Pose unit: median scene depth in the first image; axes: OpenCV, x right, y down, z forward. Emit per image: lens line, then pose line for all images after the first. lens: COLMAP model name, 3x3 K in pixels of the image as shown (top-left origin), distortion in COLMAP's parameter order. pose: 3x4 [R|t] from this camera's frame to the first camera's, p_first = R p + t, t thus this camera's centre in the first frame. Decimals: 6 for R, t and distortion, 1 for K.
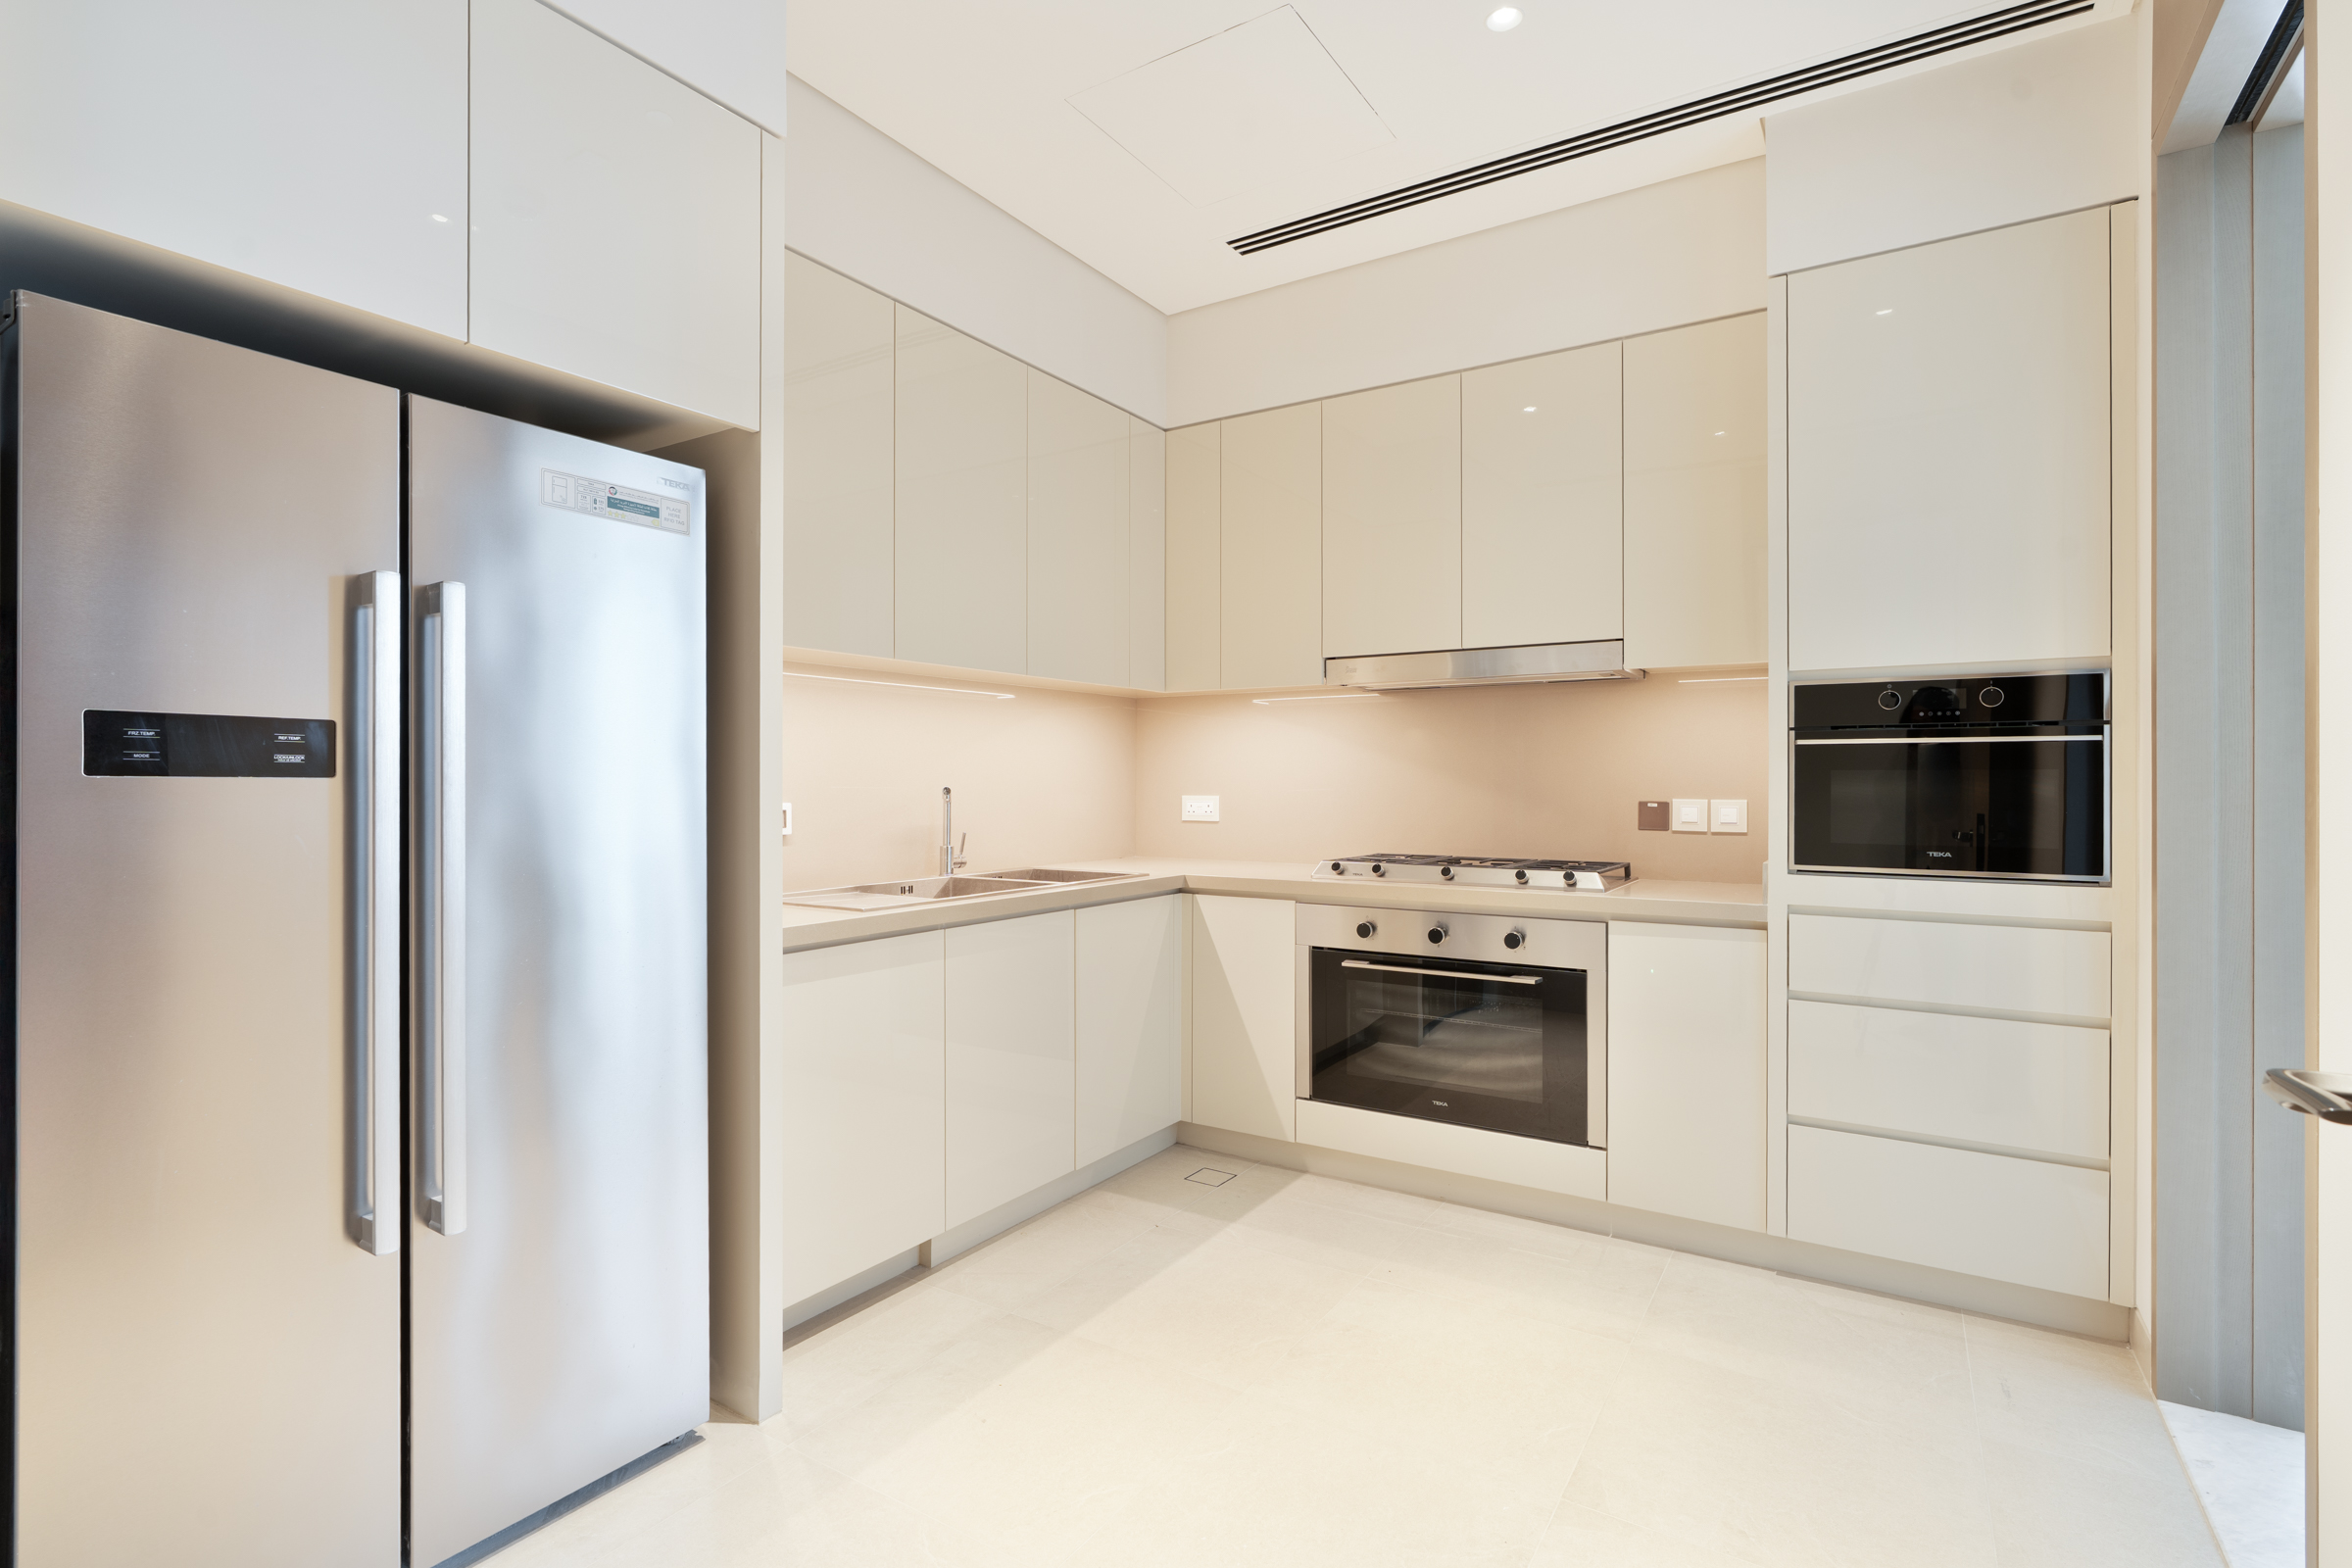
lens RADIAL K [[1119.4, 0, 1169.6], [0, 1119.4, 783.6], [0, 0, 1]] dist [-0.000876, -0.000031]
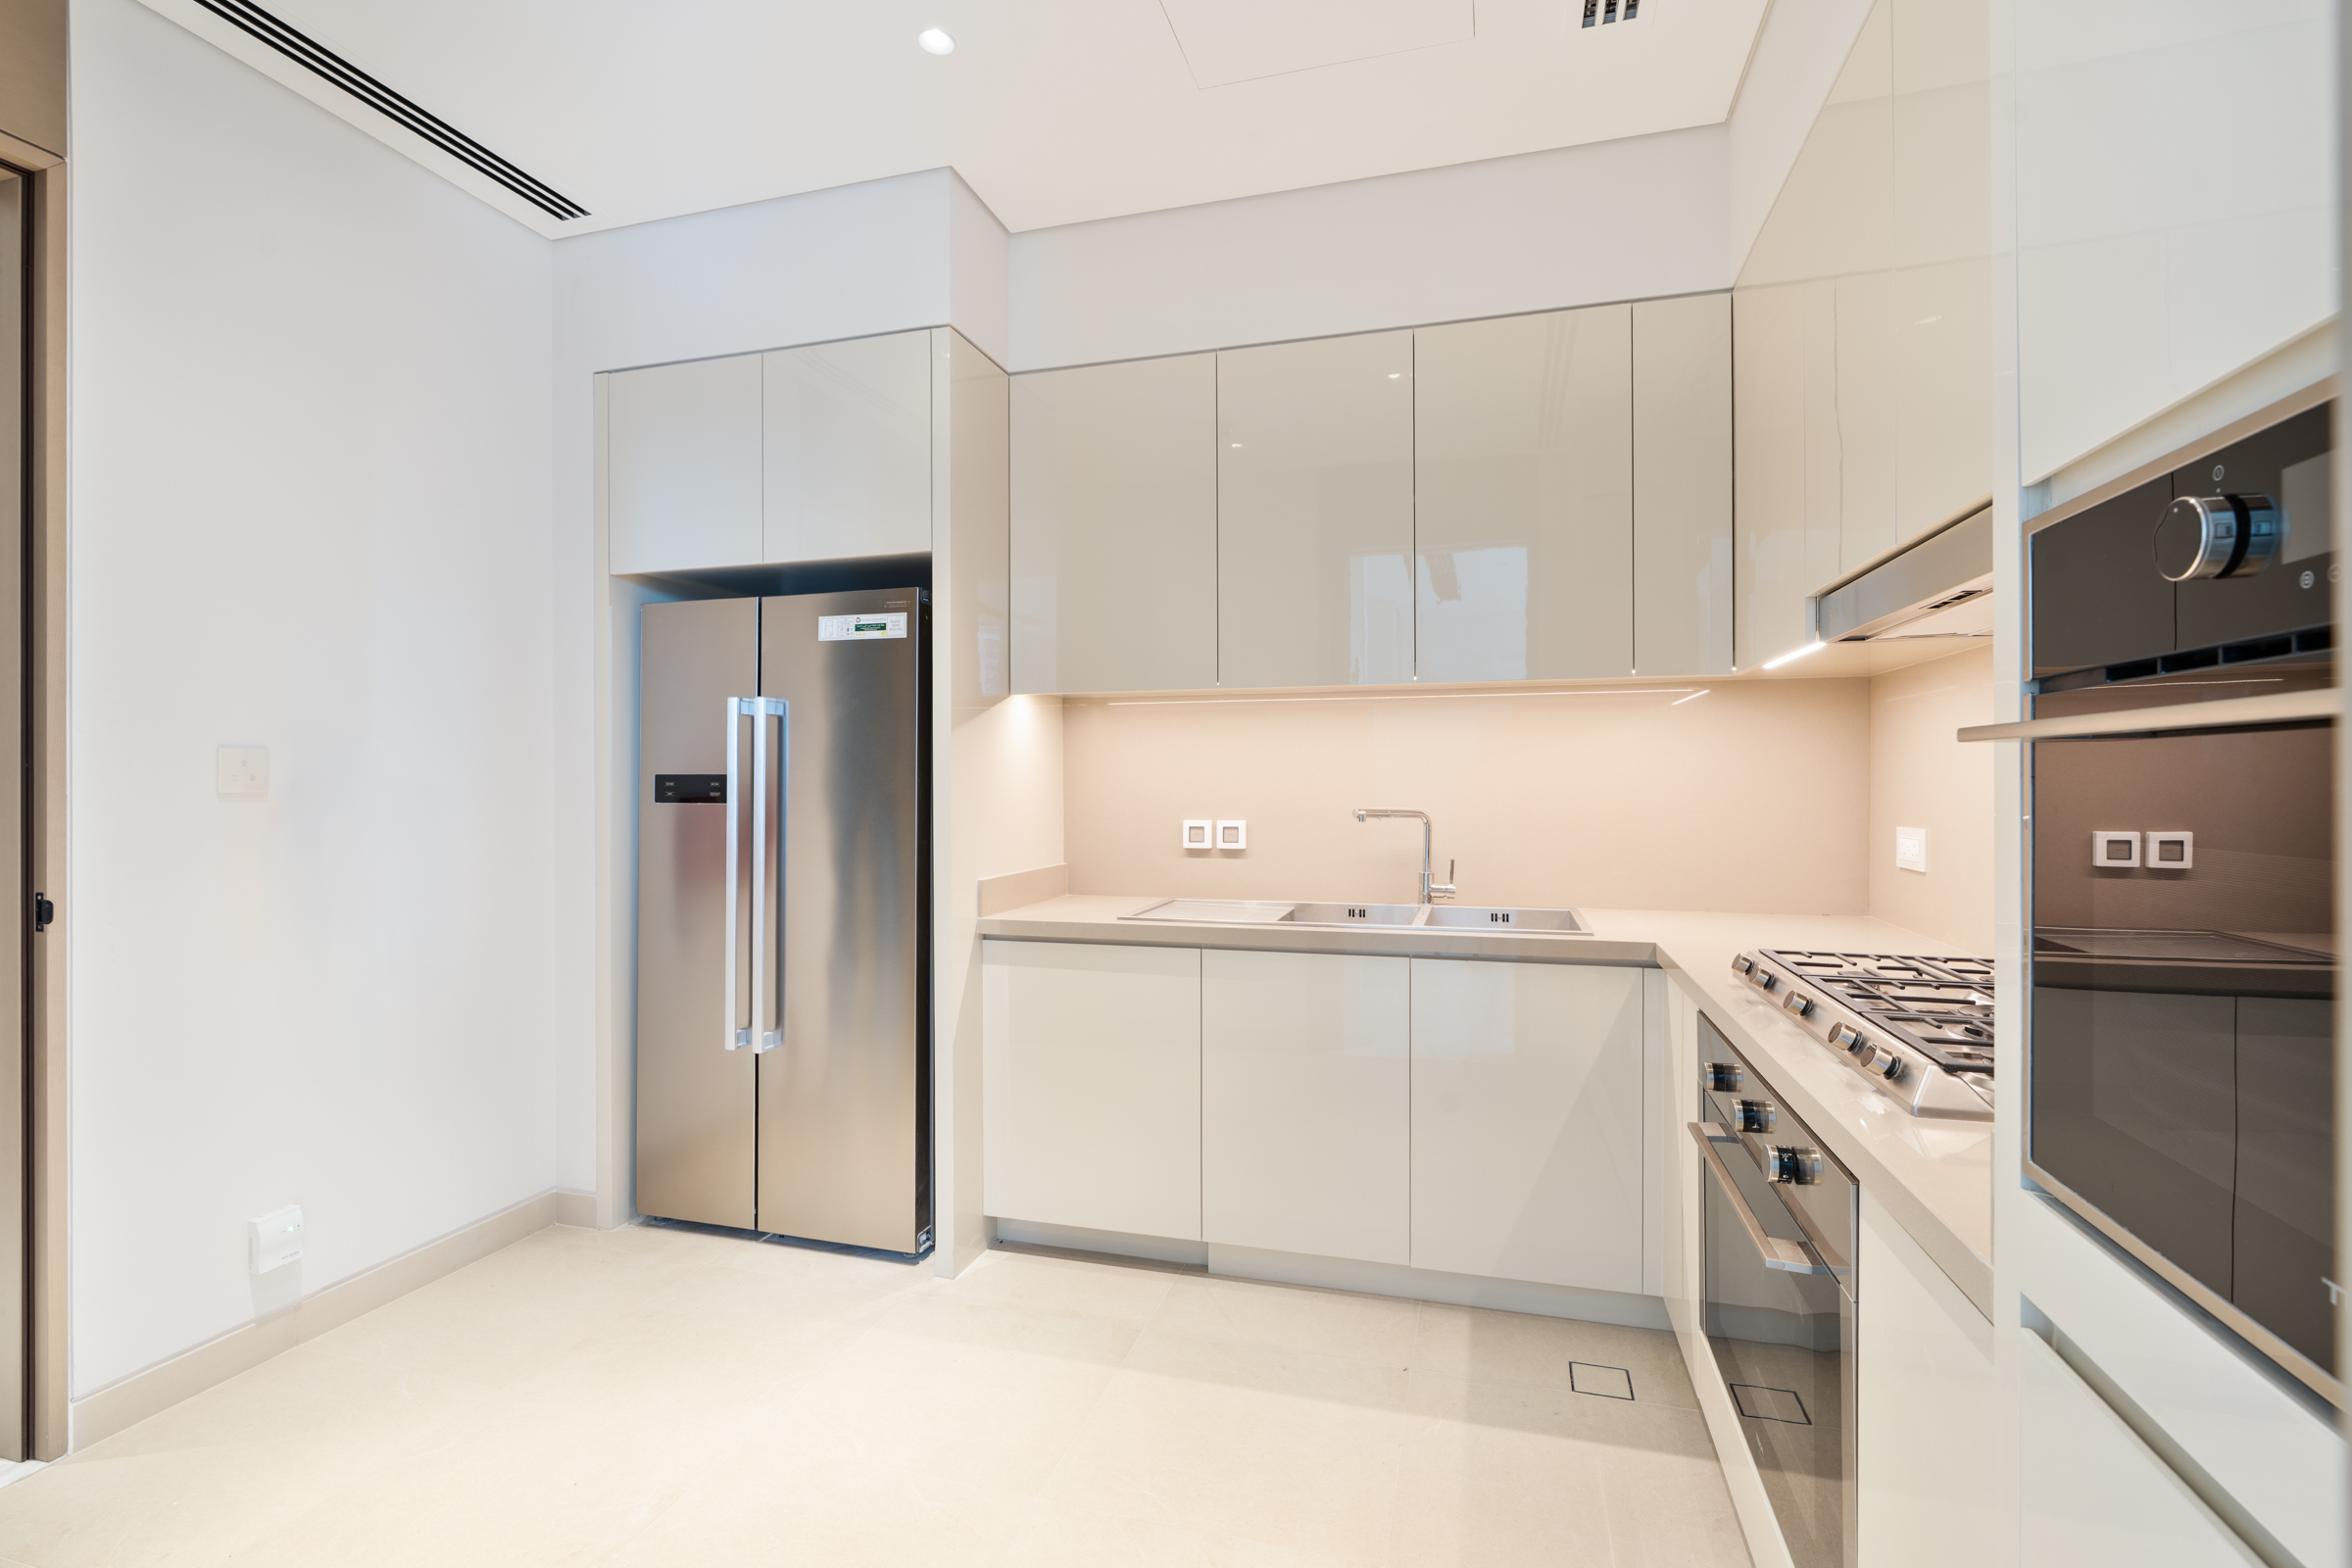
lens RADIAL K [[1059.4, 0, 1175.3], [0, 1059.4, 784.0], [0, 0, 1]] dist [-0.015788, 0.002224]
pose [[0.289970, 0.000037, -0.957036, 0.631490], [0.000796, 1.000000, 0.000280, -0.019471], [0.957035, -0.000843, 0.289970, 0.604120]]
